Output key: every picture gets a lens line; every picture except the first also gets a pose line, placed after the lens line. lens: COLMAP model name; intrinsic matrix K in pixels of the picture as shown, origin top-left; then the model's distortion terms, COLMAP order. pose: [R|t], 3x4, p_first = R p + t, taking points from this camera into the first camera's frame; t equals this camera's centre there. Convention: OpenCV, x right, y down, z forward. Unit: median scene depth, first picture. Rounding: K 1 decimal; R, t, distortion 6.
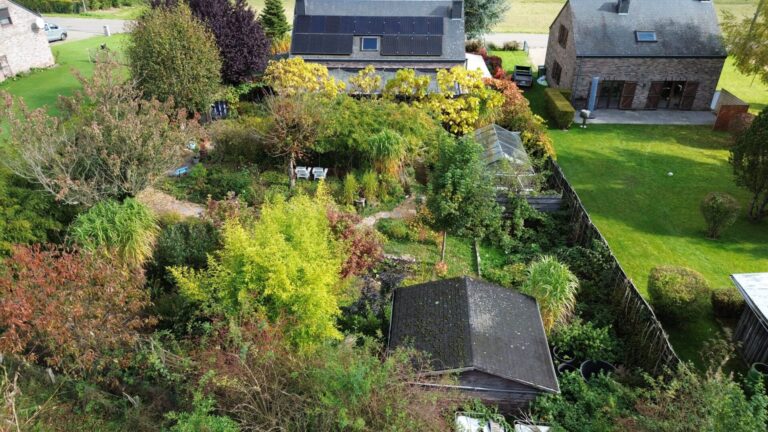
lens RADIAL K [[544.1, 0, 384.0], [0, 544.1, 216.0], [0, 0, 1]] dist [0.031123, -0.001616]
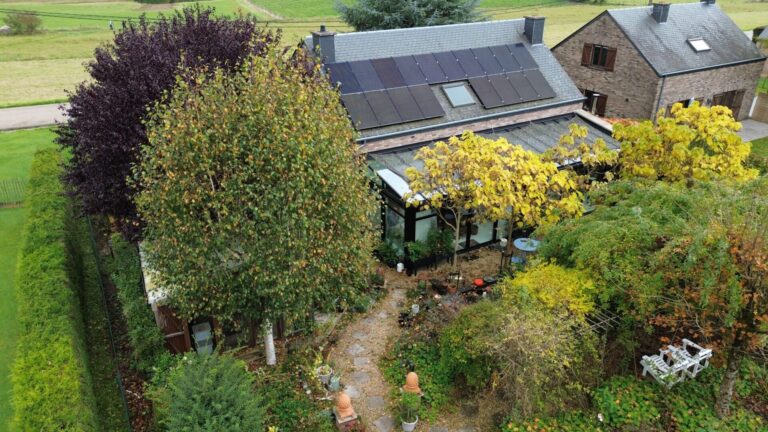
lens RADIAL K [[542.0, 0, 384.0], [0, 542.0, 216.0], [0, 0, 1]] dist [0.054889, -0.003315]
pose [[0.850682, -0.230711, 0.472349, -0.548431], [0.274164, 0.961379, -0.024188, -0.252884], [-0.448525, 0.150077, 0.881080, 0.683310]]
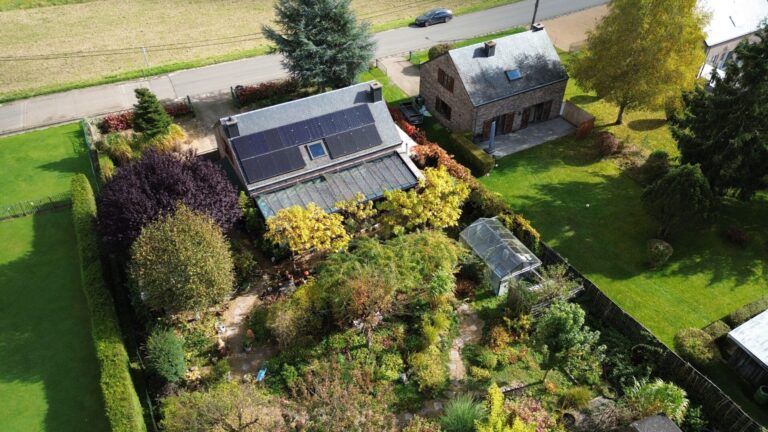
lens RADIAL K [[542.0, 0, 384.0], [0, 542.0, 216.0], [0, 0, 1]] dist [0.054889, -0.003315]
pose [[0.862134, -0.336552, 0.378757, -0.456070], [0.263507, 0.936302, 0.232171, -0.530727], [-0.432769, -0.100358, 0.895902, 0.013897]]
